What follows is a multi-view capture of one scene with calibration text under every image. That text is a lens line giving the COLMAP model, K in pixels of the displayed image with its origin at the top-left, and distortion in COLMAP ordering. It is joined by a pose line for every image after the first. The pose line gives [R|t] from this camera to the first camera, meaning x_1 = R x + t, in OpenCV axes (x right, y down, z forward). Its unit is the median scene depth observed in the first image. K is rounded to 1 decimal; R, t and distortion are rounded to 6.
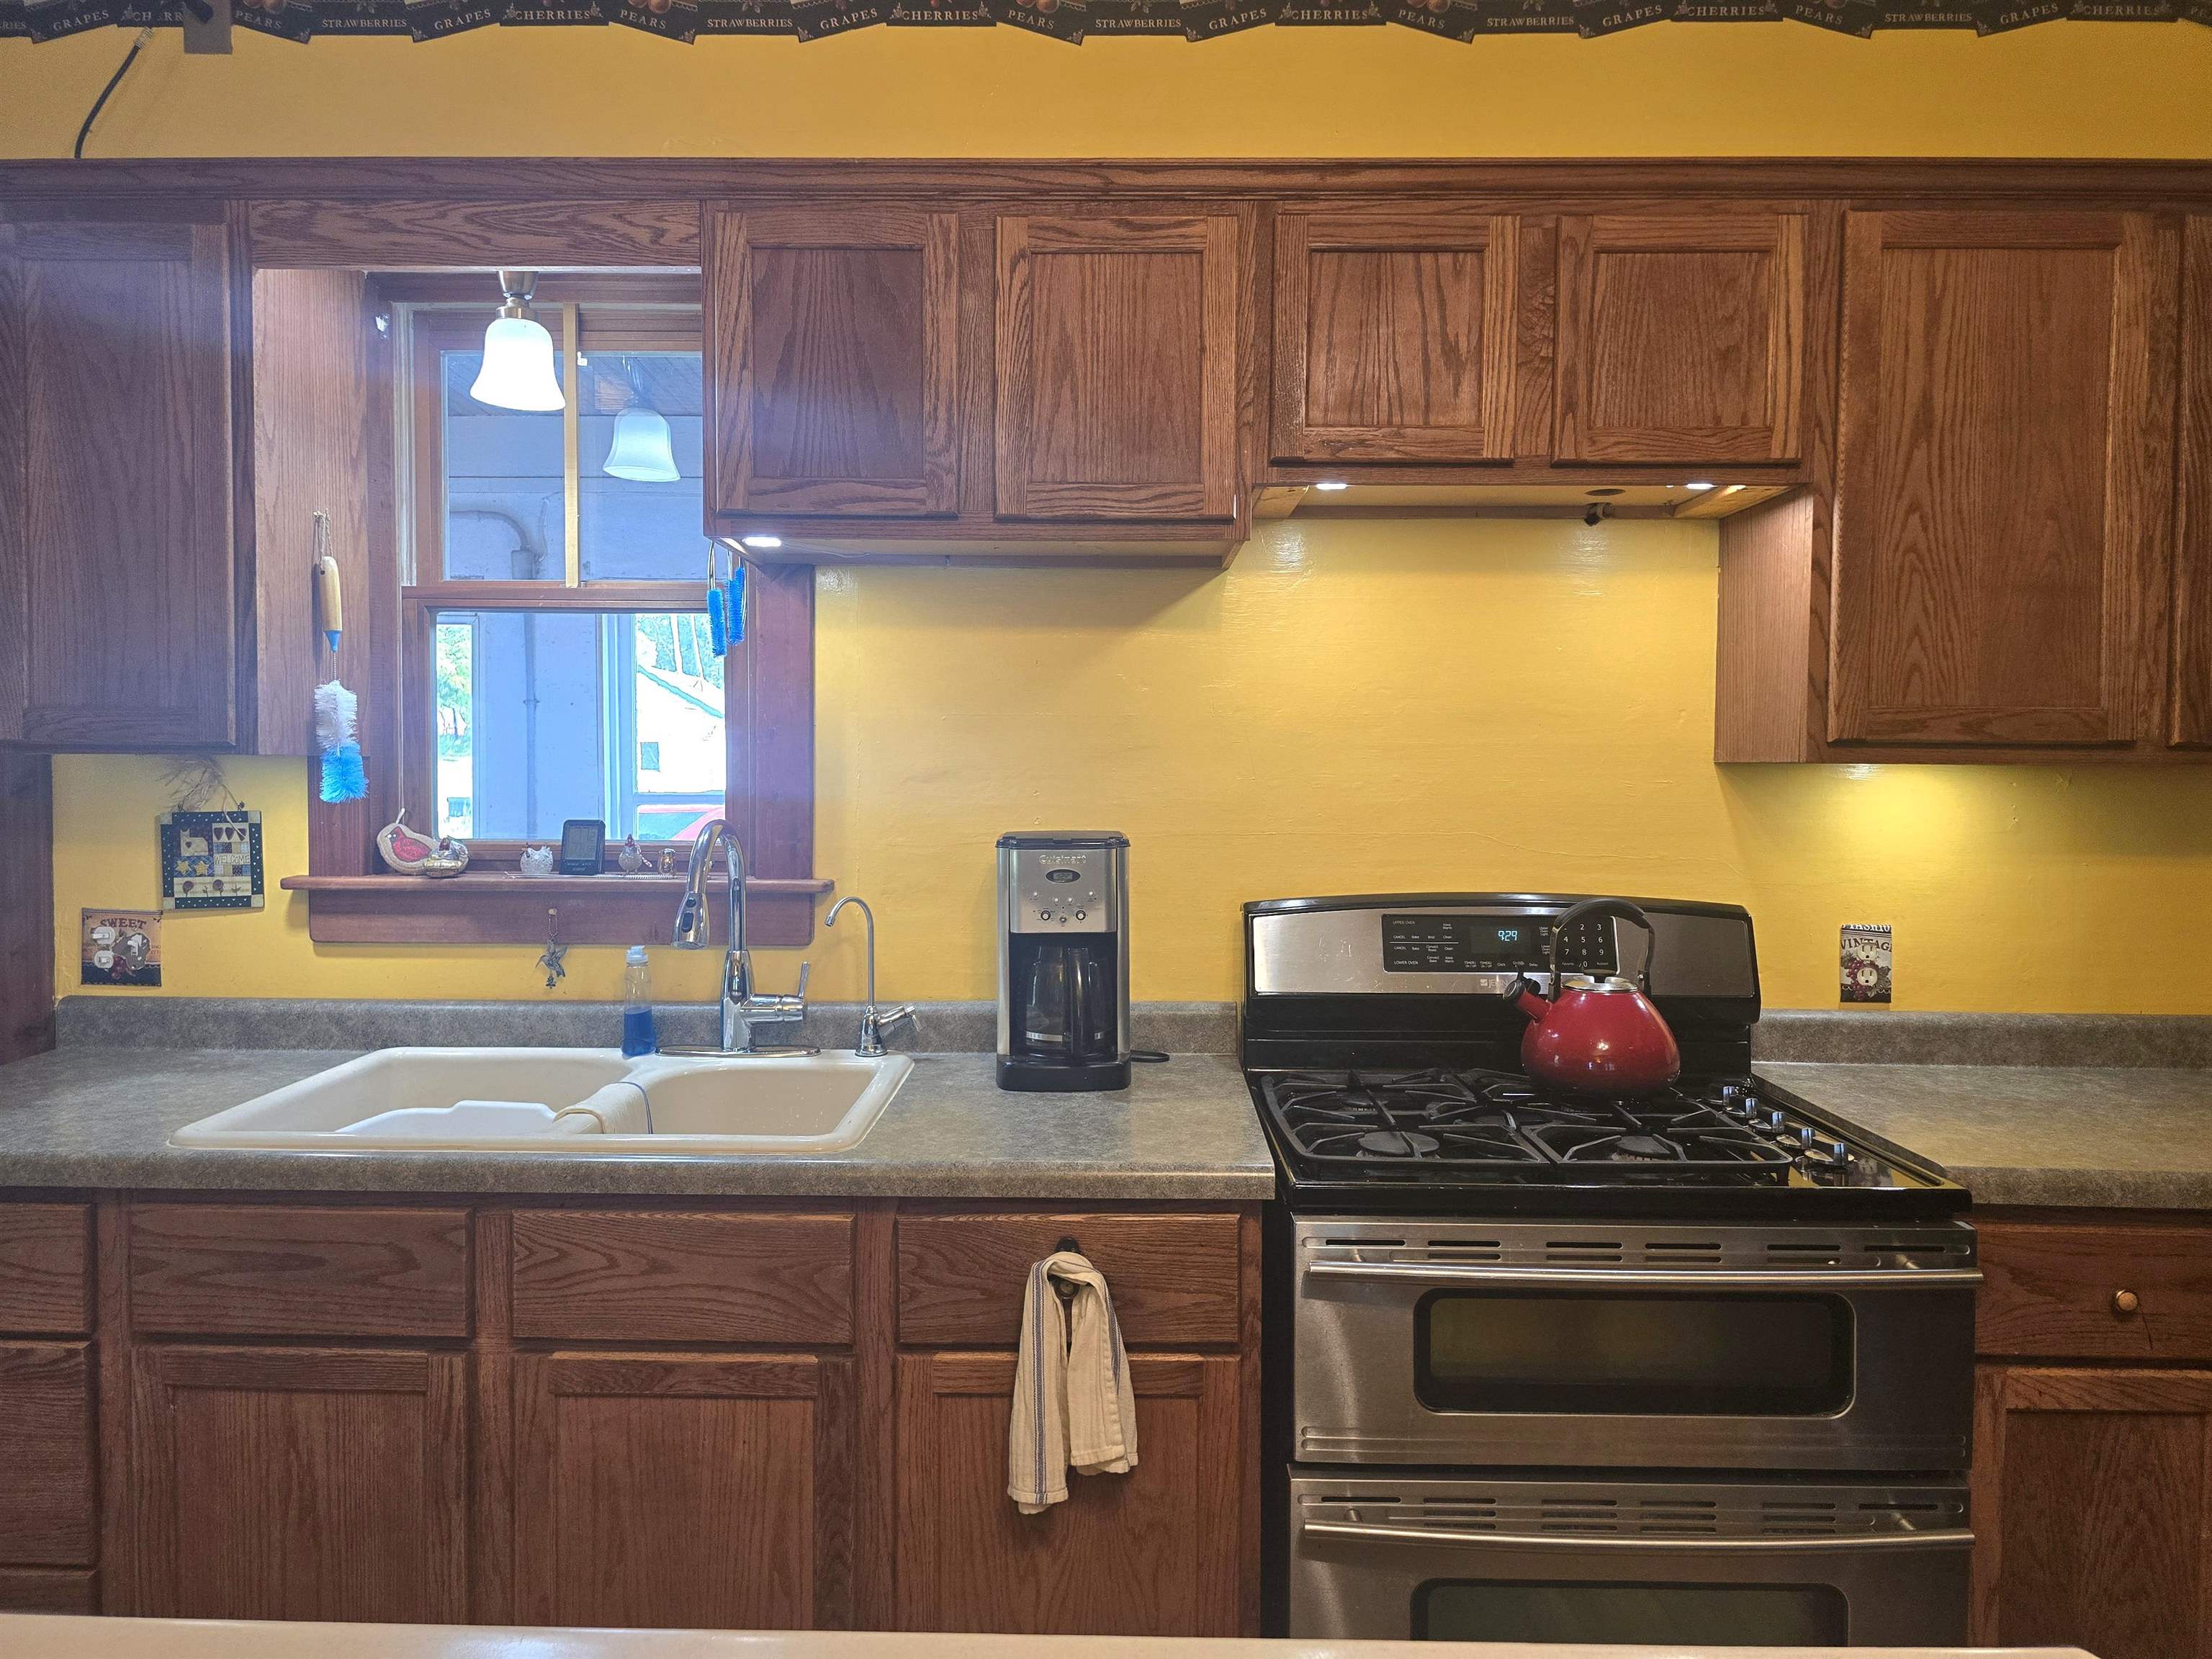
lens RADIAL K [[1477.6, 0, 1098.4], [0, 1477.6, 804.0], [0, 0, 1]] dist [0.048862, -0.038568]
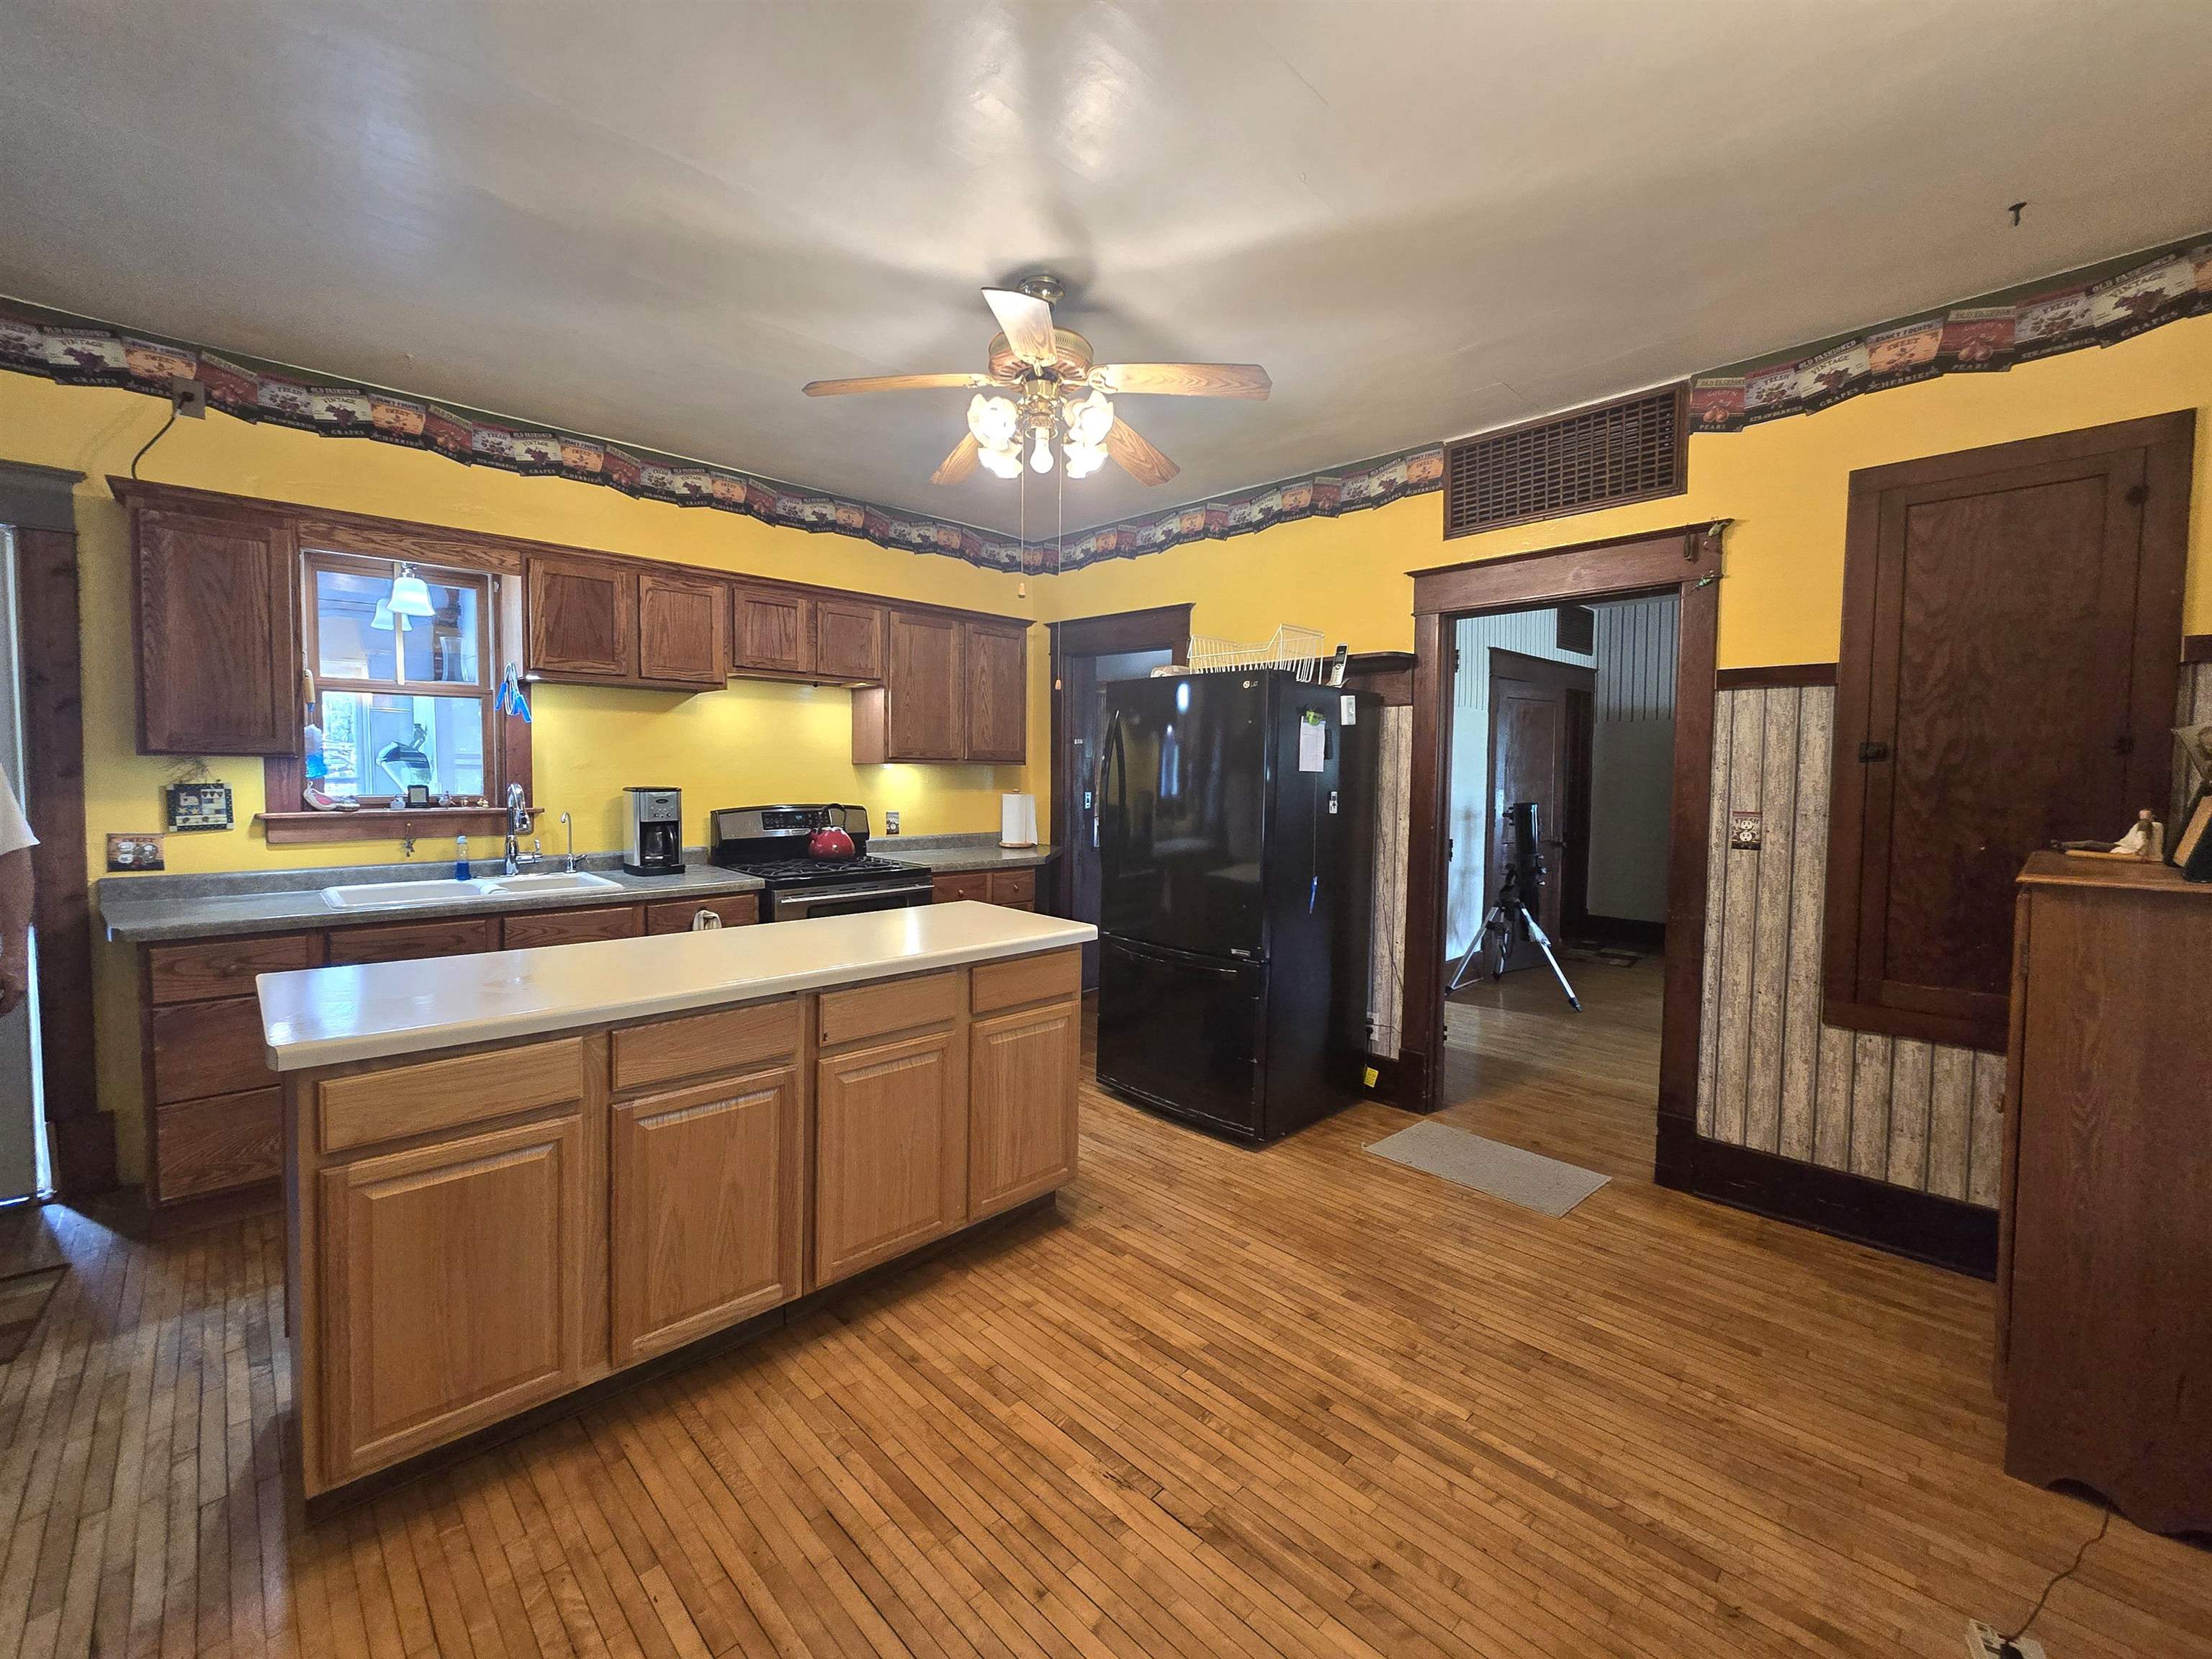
lens RADIAL K [[901.7, 0, 1094.5], [0, 901.7, 806.7], [0, 0, 1]] dist [0.001054, -0.000281]
pose [[0.705044, -0.030050, 0.708527, -0.610640], [0.013850, 0.999495, 0.028608, 0.018548], [-0.709028, -0.010357, 0.705104, -0.764704]]
